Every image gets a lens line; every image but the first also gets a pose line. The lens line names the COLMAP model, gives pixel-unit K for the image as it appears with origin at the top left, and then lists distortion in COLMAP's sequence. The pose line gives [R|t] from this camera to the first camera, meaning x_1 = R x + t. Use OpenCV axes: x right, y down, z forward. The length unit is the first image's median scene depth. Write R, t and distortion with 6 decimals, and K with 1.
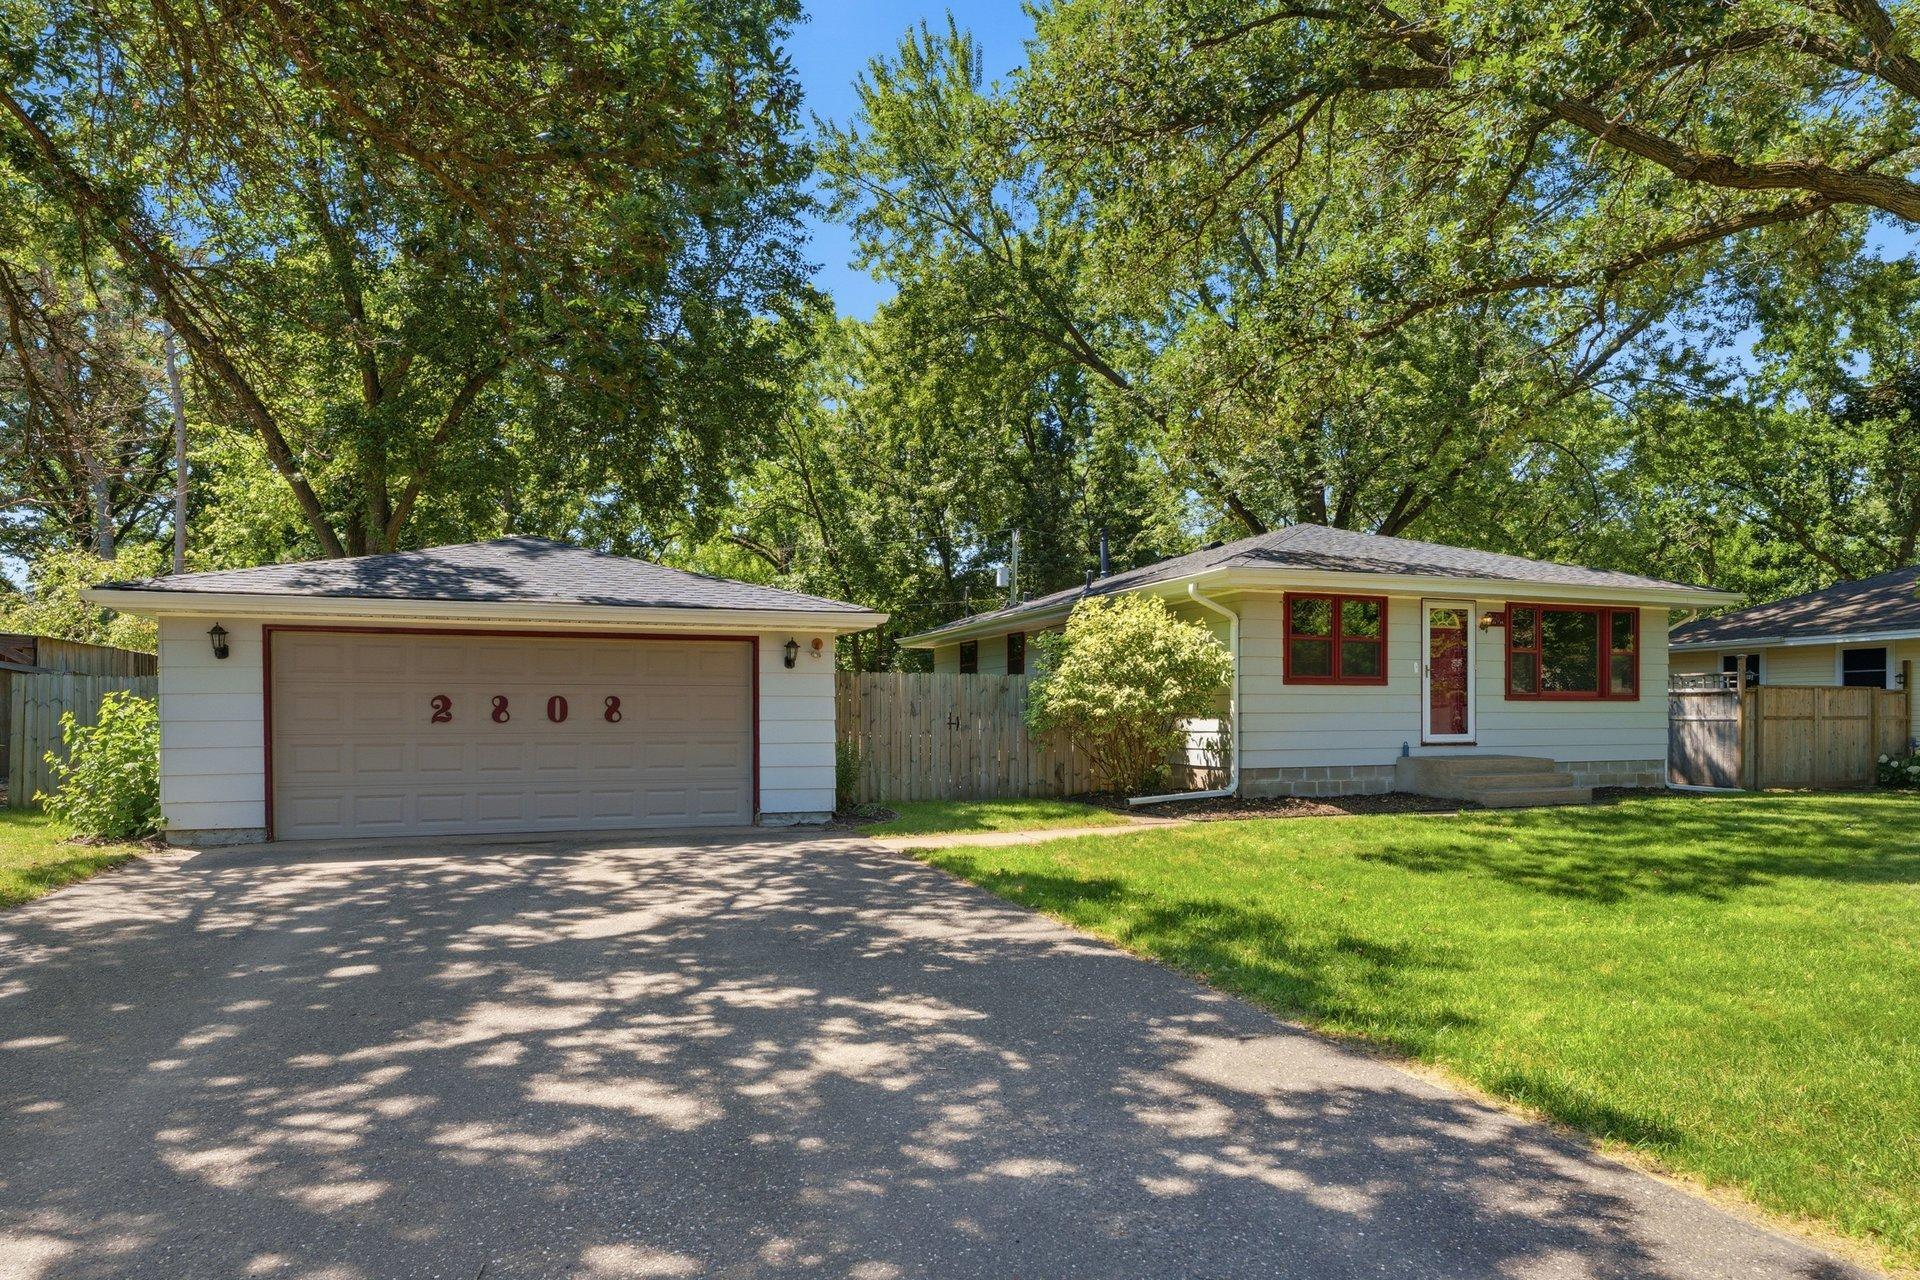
lens RADIAL K [[1231.2, 0, 962.9], [0, 1231.2, 709.1], [0, 0, 1]] dist [0.020285, 0.002009]
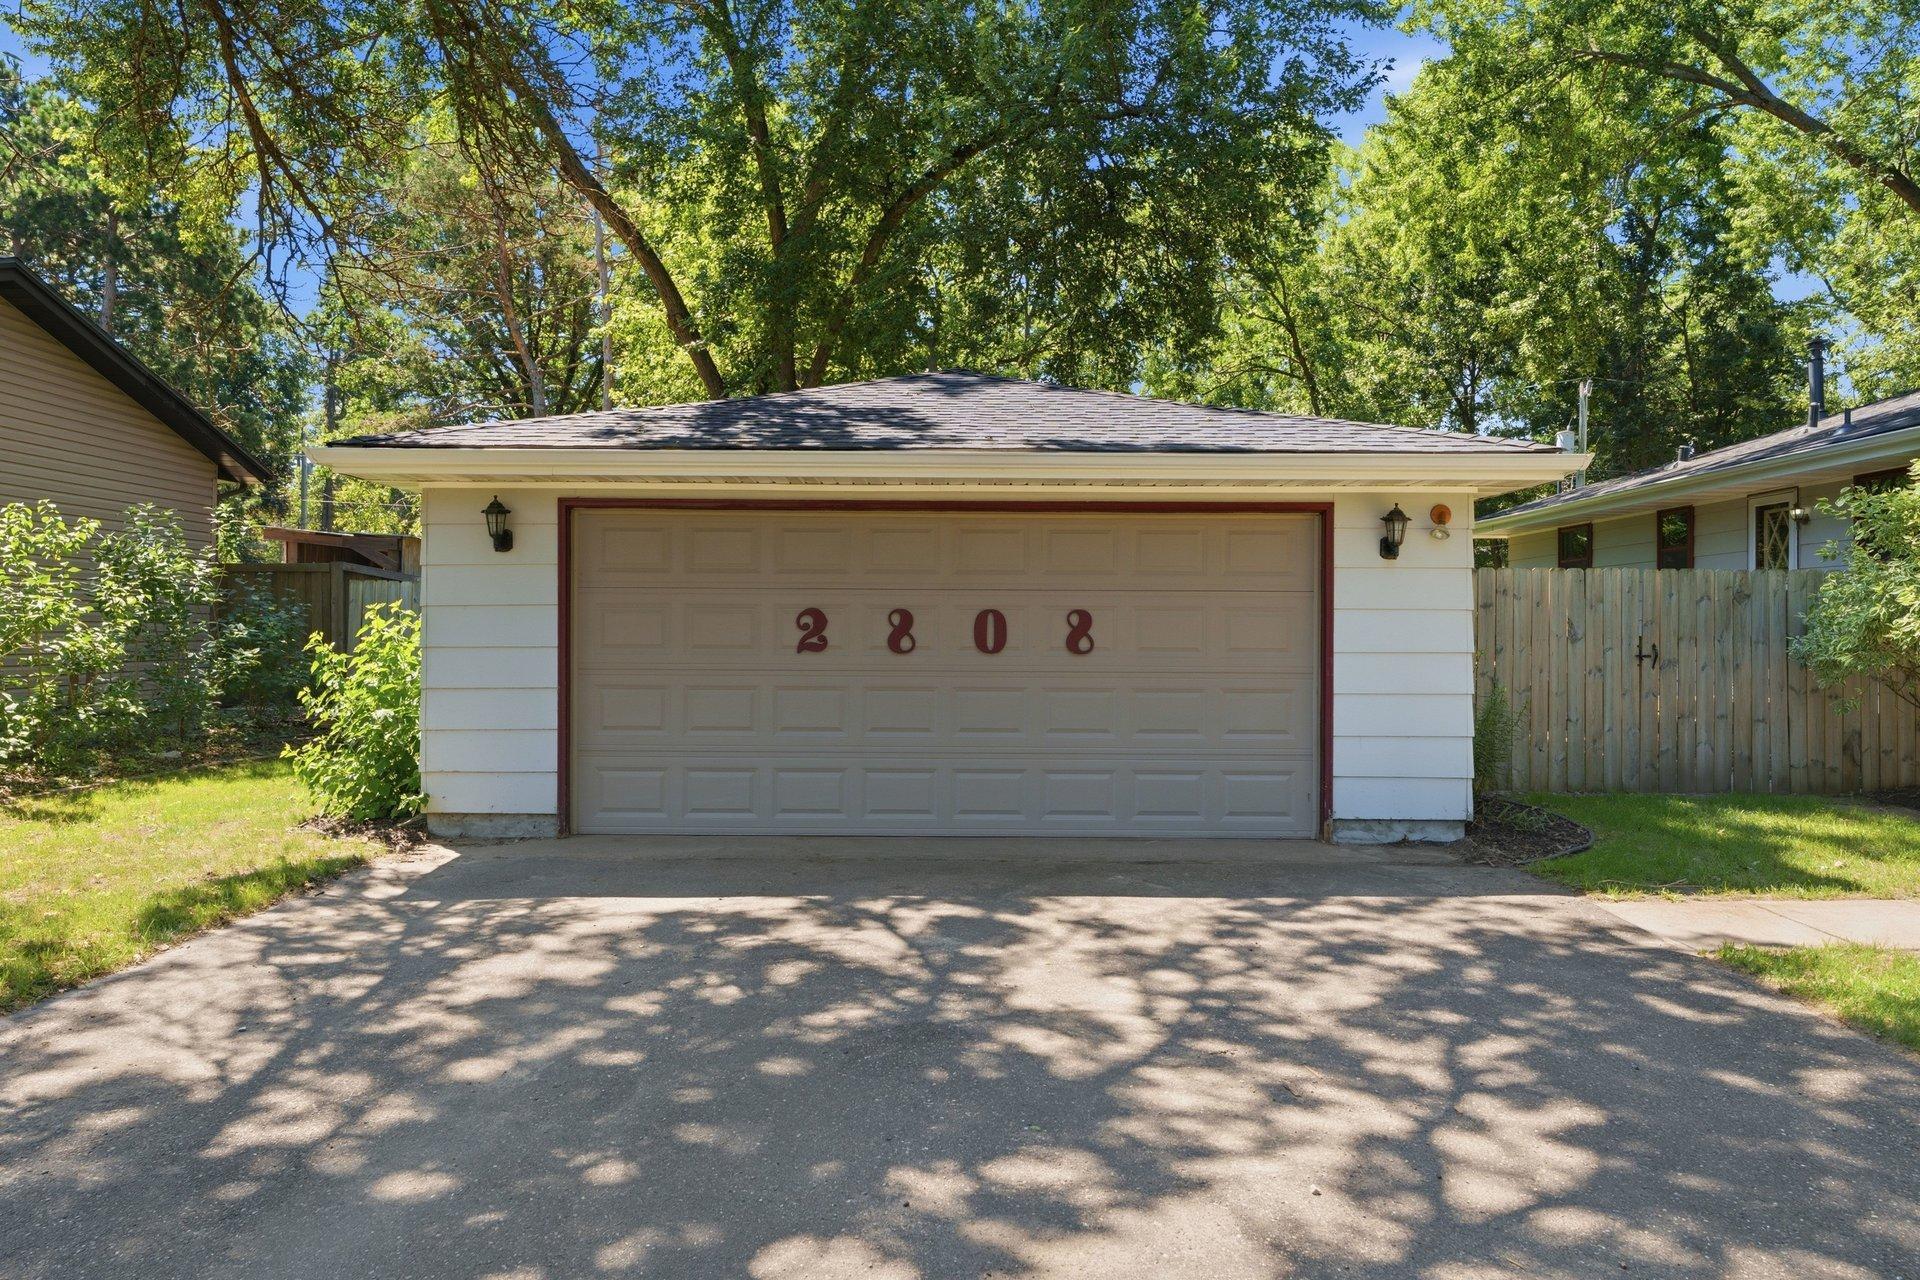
lens RADIAL K [[1257.5, 0, 901.8], [0, 1257.5, 611.3], [0, 0, 1]] dist [0.000267, 0.000053]
pose [[0.926913, 0.002544, -0.375268, -0.137096], [-0.005119, 0.999970, -0.005866, -0.005774], [0.375242, 0.007358, 0.926898, 0.411283]]
